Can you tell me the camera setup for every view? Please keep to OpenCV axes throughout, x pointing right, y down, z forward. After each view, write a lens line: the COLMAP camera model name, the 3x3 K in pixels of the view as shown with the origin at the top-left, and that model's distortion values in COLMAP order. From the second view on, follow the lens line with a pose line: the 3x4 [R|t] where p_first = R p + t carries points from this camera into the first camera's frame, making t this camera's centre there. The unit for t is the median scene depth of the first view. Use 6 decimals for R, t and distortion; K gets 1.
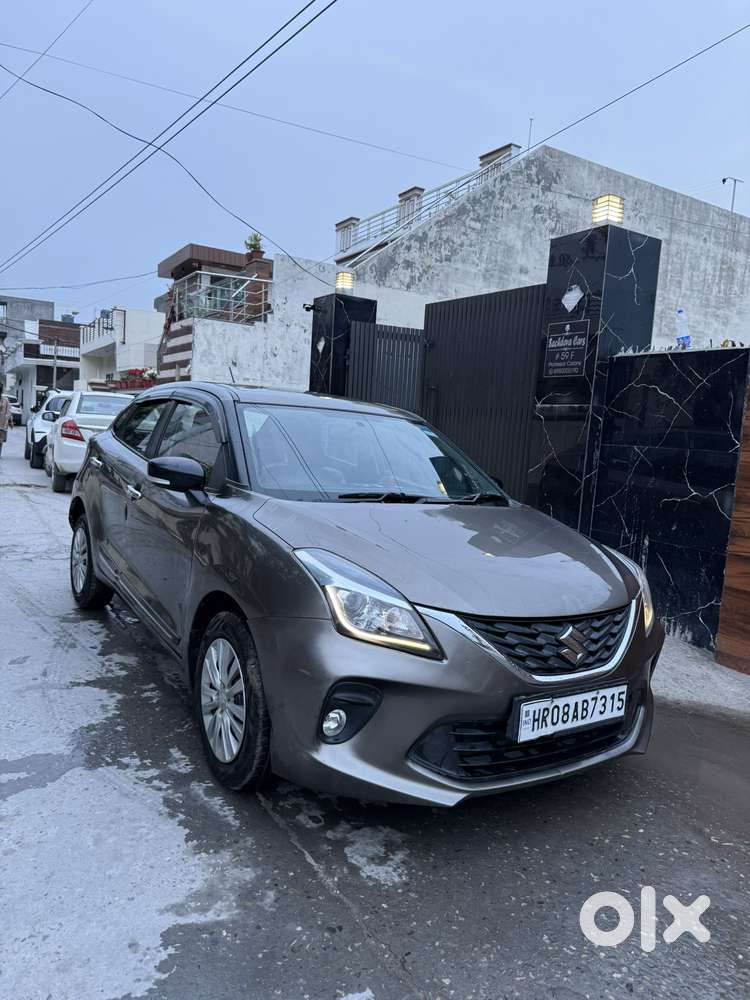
lens RADIAL K [[701.0, 0, 377.7], [0, 701.0, 504.5], [0, 0, 1]] dist [0.101669, -0.188279]
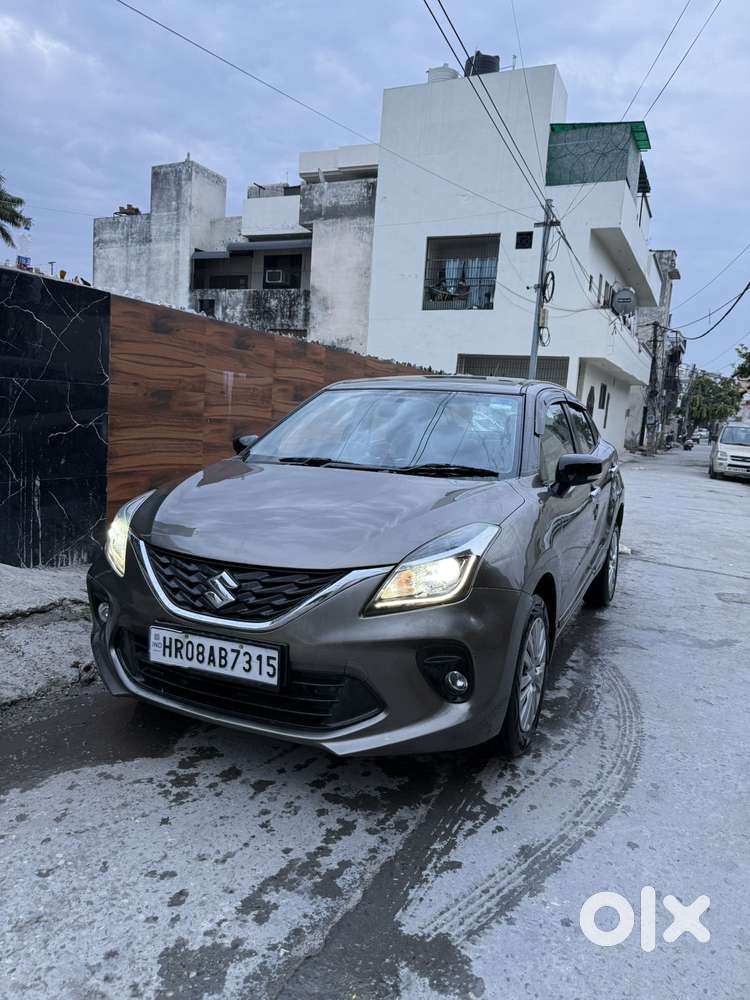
lens RADIAL K [[701.3, 0, 371.2], [0, 701.3, 503.1], [0, 0, 1]] dist [0.090666, -0.164966]
pose [[-0.525508, -0.211196, 0.824159, -0.211731], [-0.013263, 0.970615, 0.240270, -0.051173], [-0.850685, 0.115333, -0.512867, 0.377696]]
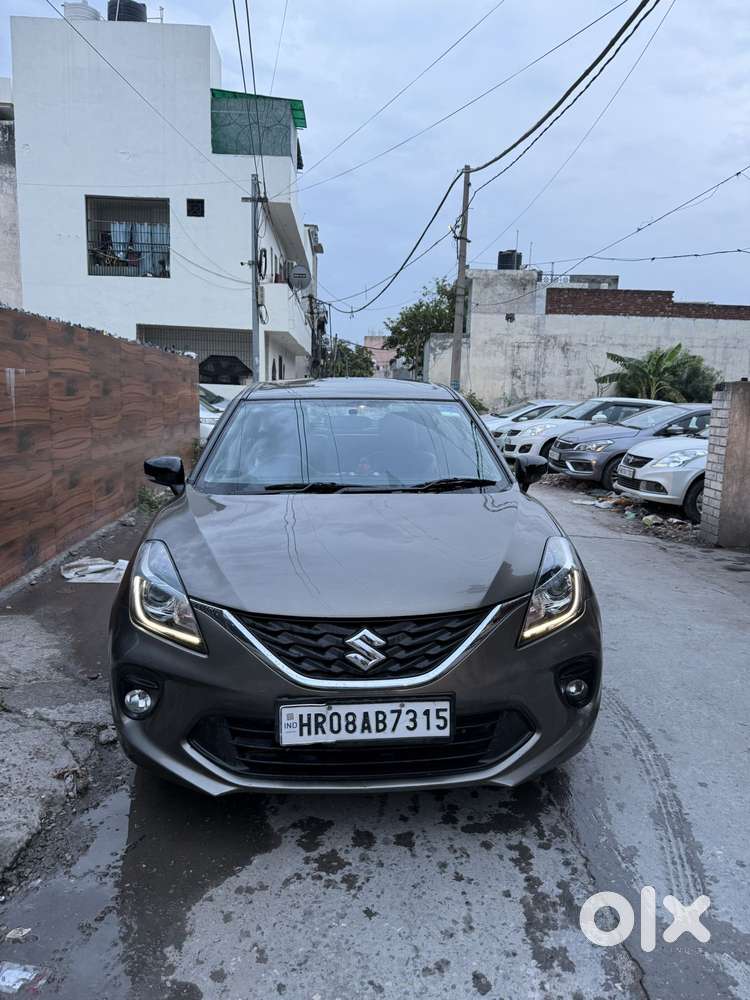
lens RADIAL K [[704.8, 0, 382.2], [0, 704.8, 505.1], [0, 0, 1]] dist [0.042417, -0.068518]
pose [[-0.869891, -0.165130, 0.464781, -0.130205], [-0.035981, 0.961029, 0.274096, -0.062433], [-0.491929, 0.221711, -0.841932, 0.443274]]
